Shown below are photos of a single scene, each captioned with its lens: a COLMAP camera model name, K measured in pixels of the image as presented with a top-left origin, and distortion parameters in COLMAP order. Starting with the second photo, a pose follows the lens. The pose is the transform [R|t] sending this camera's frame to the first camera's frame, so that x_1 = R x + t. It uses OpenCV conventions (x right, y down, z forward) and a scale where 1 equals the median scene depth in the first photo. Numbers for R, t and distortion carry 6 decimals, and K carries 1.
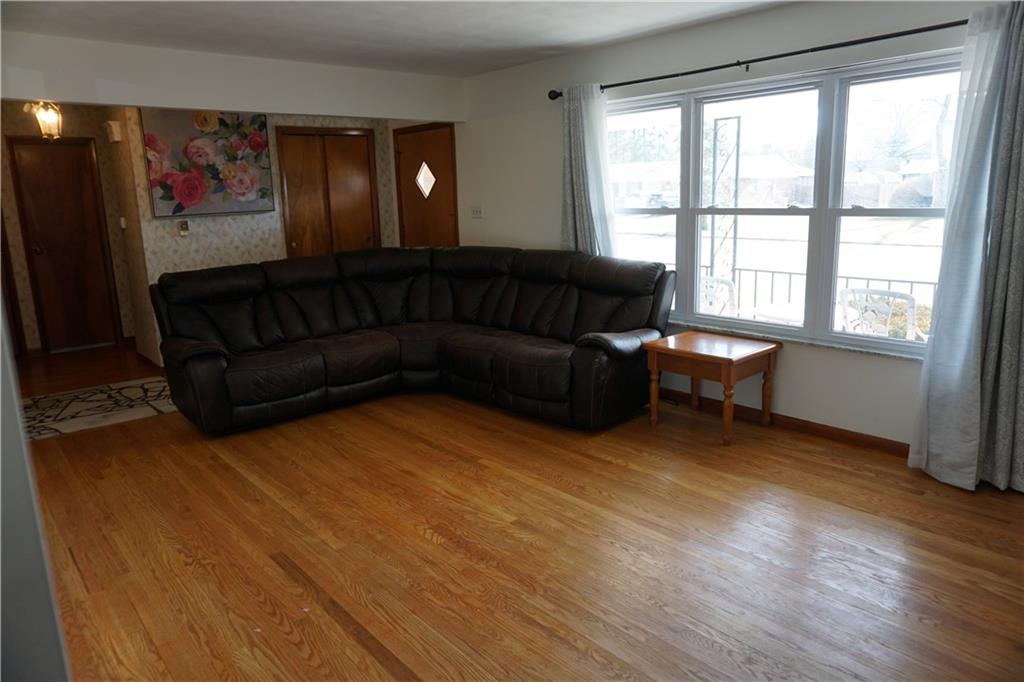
lens RADIAL K [[686.1, 0, 515.7], [0, 686.1, 342.3], [0, 0, 1]] dist [-0.046025, 0.035366]
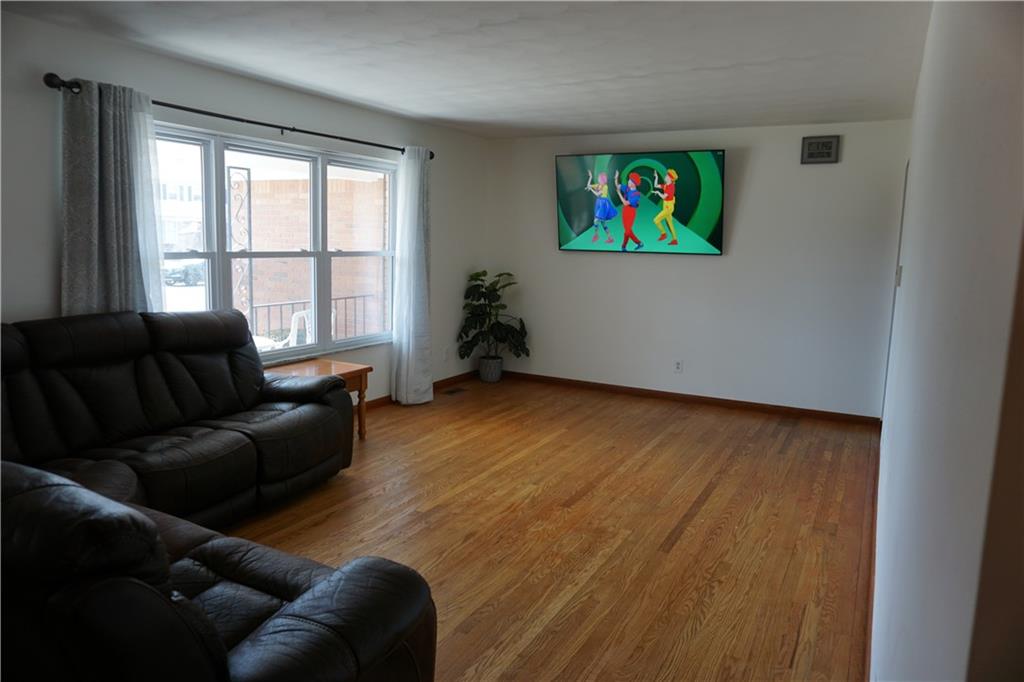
lens RADIAL K [[686.1, 0, 515.7], [0, 686.1, 342.3], [0, 0, 1]] dist [-0.046025, 0.035366]
pose [[-0.353029, -0.119439, 0.927957, -0.846098], [0.184539, 0.963446, 0.194212, -0.191204], [-0.917233, 0.239806, -0.318083, 0.995104]]
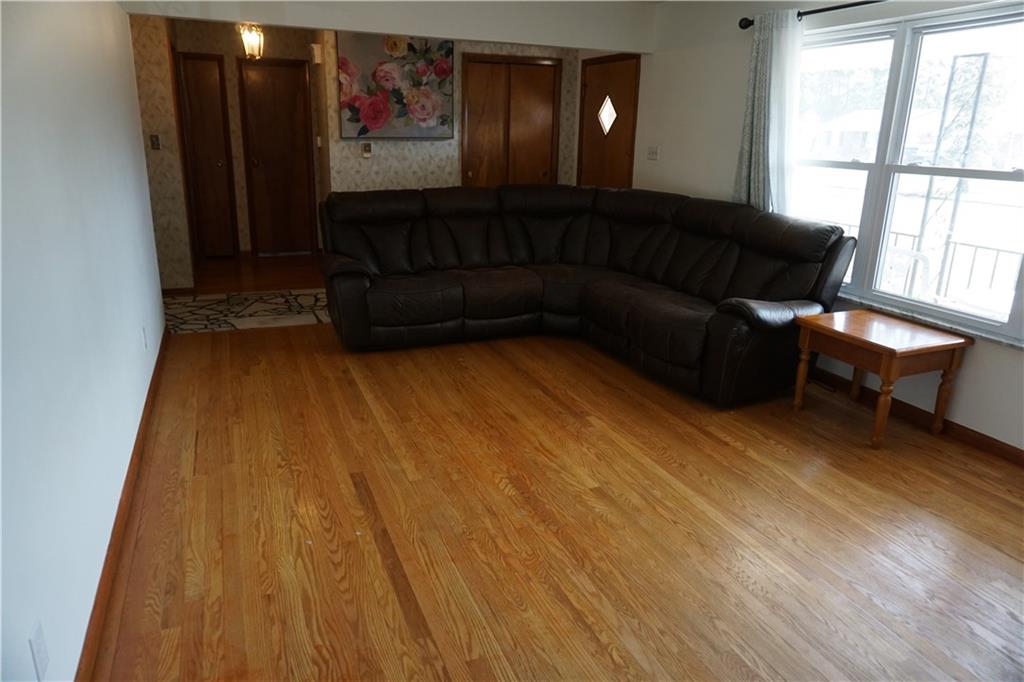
lens RADIAL K [[686.1, 0, 515.7], [0, 686.1, 342.3], [0, 0, 1]] dist [-0.046025, 0.035366]
pose [[0.947989, 0.141387, -0.285179, 0.096489], [-0.116418, 0.987868, 0.102776, -0.013867], [0.296251, -0.064231, 0.952948, 0.061926]]
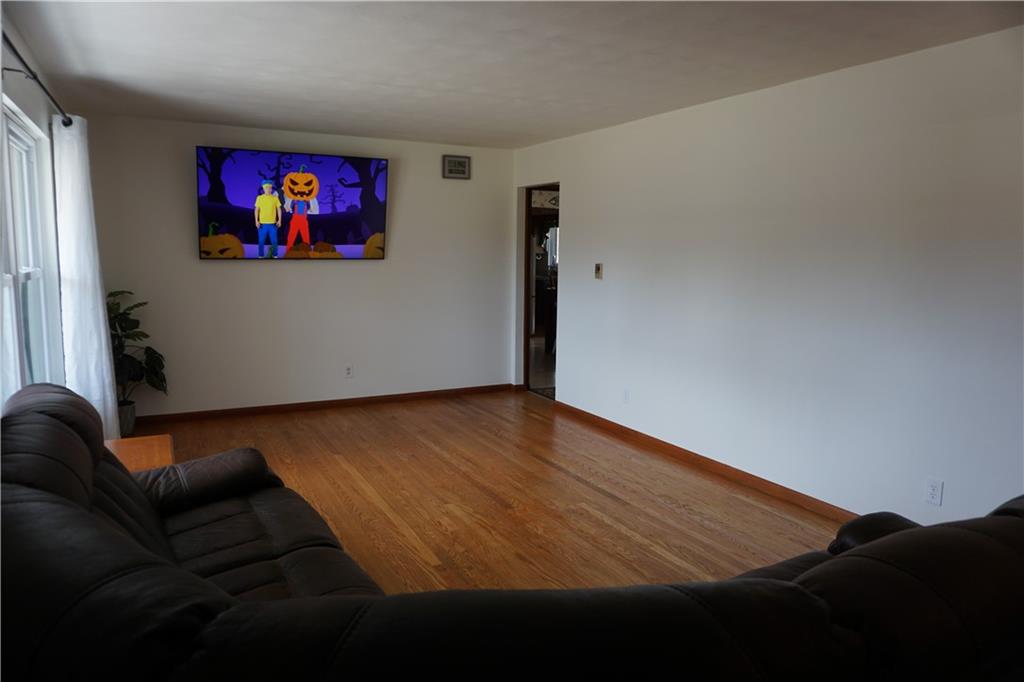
lens RADIAL K [[686.1, 0, 515.7], [0, 686.1, 342.3], [0, 0, 1]] dist [-0.046025, 0.035366]
pose [[-0.974914, -0.013689, 0.222162, -0.289876], [0.062280, 0.941464, 0.331311, -0.314412], [-0.213692, 0.336836, -0.916993, 1.465230]]
